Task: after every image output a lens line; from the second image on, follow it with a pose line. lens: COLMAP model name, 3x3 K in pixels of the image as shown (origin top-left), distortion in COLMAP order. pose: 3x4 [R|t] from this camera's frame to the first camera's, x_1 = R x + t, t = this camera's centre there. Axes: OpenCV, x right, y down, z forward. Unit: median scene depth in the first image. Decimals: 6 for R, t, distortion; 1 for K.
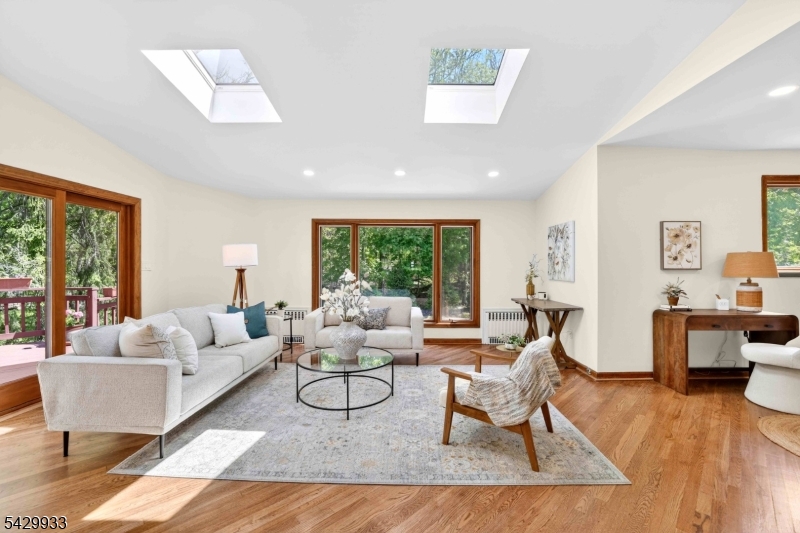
lens RADIAL K [[344.5, 0, 402.2], [0, 344.5, 265.9], [0, 0, 1]] dist [-0.017642, 0.000422]
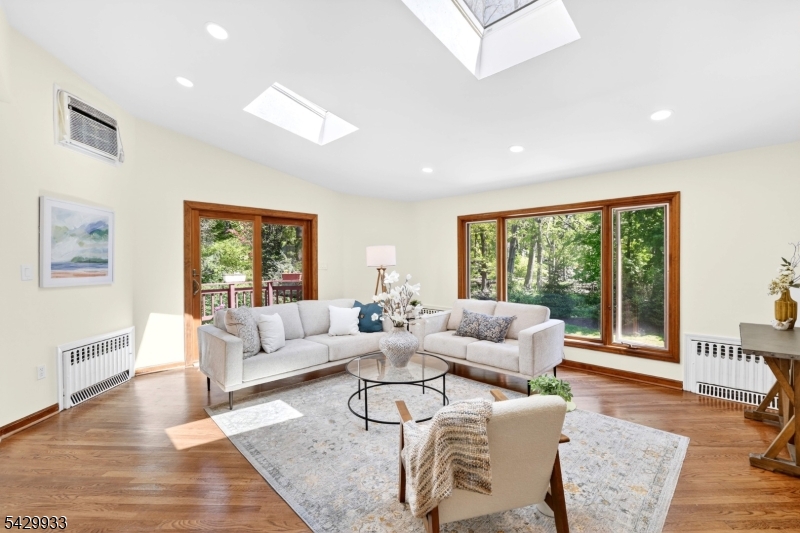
lens RADIAL K [[344.5, 0, 400.9], [0, 344.5, 265.4], [0, 0, 1]] dist [-0.017642, 0.000422]
pose [[0.721651, -0.000197, -0.692257, 0.347872], [0.002611, 0.999994, 0.002438, -0.003216], [0.692252, -0.003567, 0.721647, 0.240455]]
